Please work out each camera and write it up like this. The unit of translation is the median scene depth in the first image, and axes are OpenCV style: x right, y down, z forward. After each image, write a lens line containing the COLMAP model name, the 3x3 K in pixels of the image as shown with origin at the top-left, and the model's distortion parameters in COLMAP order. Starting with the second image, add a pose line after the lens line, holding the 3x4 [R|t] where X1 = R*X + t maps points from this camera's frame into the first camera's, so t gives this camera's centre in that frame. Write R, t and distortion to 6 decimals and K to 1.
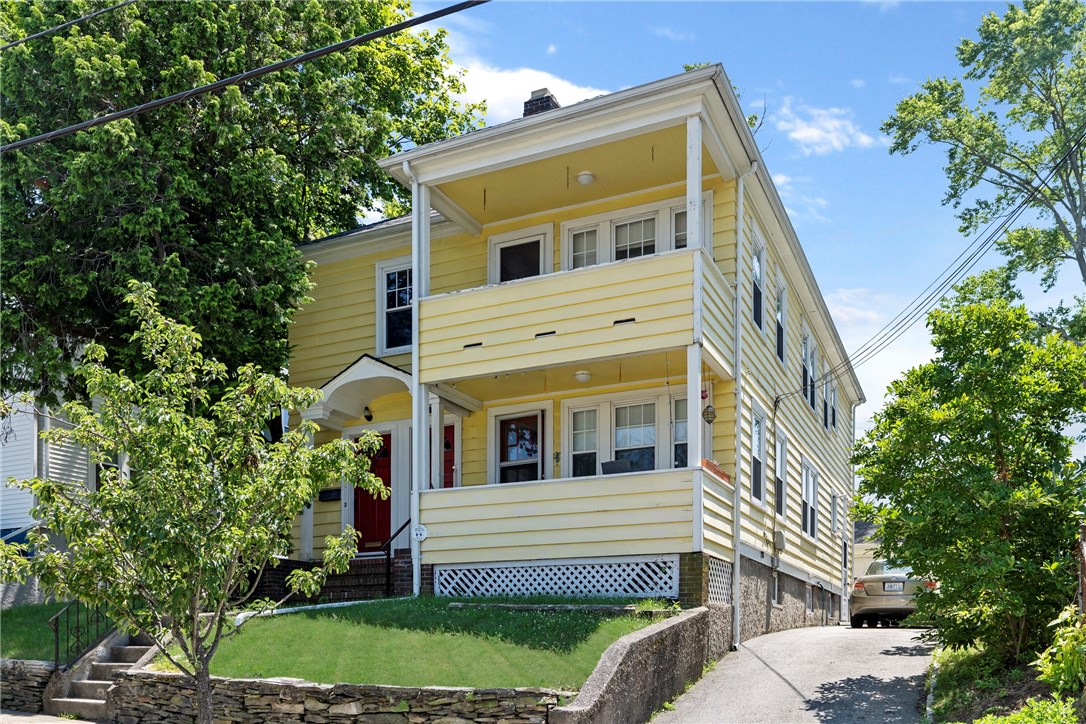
lens RADIAL K [[921.8, 0, 540.8], [0, 921.8, 537.4], [0, 0, 1]] dist [-0.001785, -0.004963]
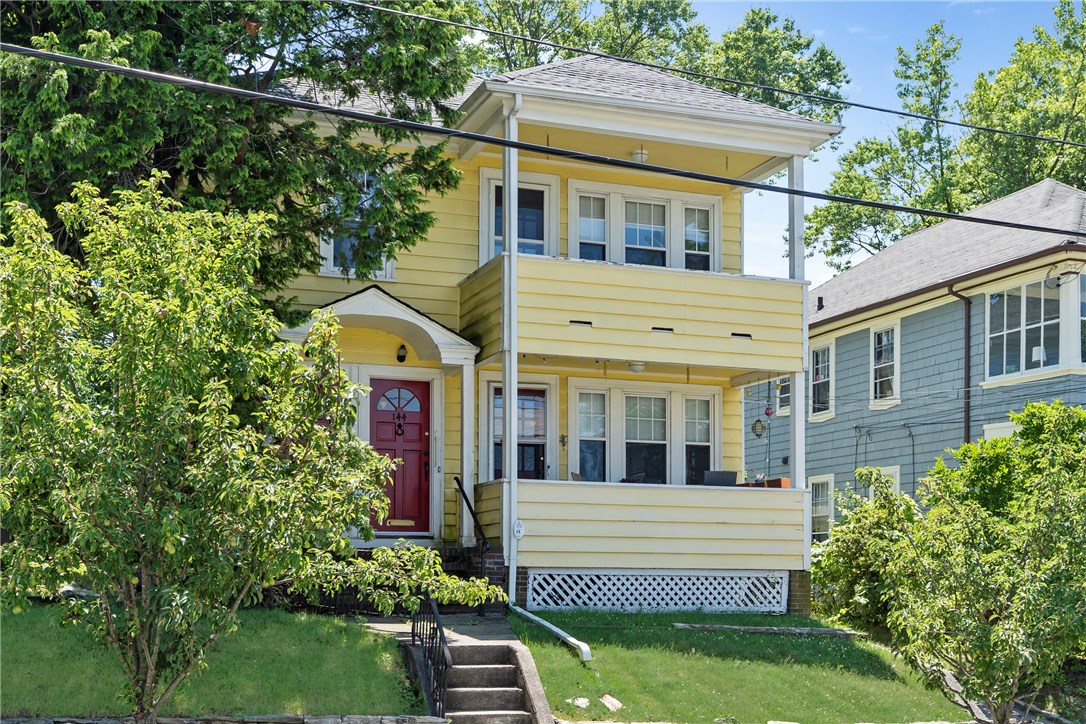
lens RADIAL K [[1306.6, 0, 543.0], [0, 1306.6, 362.0], [0, 0, 1]] dist [0.089761, -0.000070]
pose [[0.700589, 0.122586, 0.702956, -1.103793], [-0.087510, 0.992457, -0.085856, -0.063287], [-0.708178, -0.001366, 0.706032, 0.135559]]
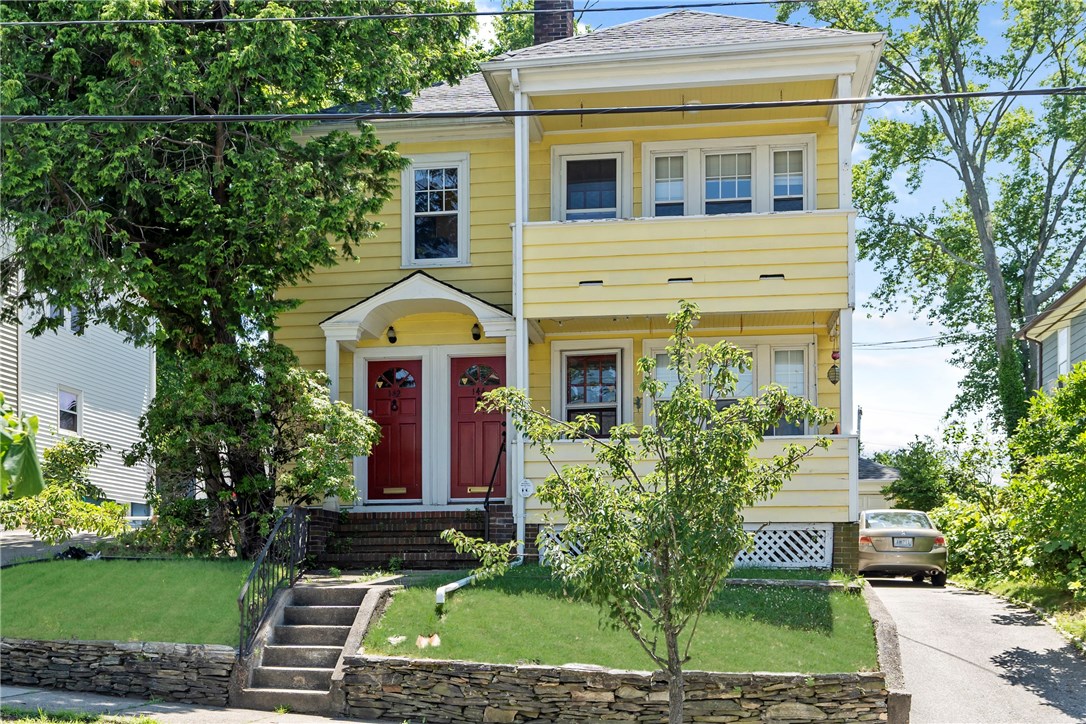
lens RADIAL K [[1222.4, 0, 544.6], [0, 1222.4, 402.2], [0, 0, 1]] dist [-0.007868, 0.000897]
pose [[0.959105, 0.042958, 0.279772, -0.496849], [-0.035449, 0.998864, -0.031848, -0.056436], [-0.280822, 0.020628, 0.959538, -0.153790]]
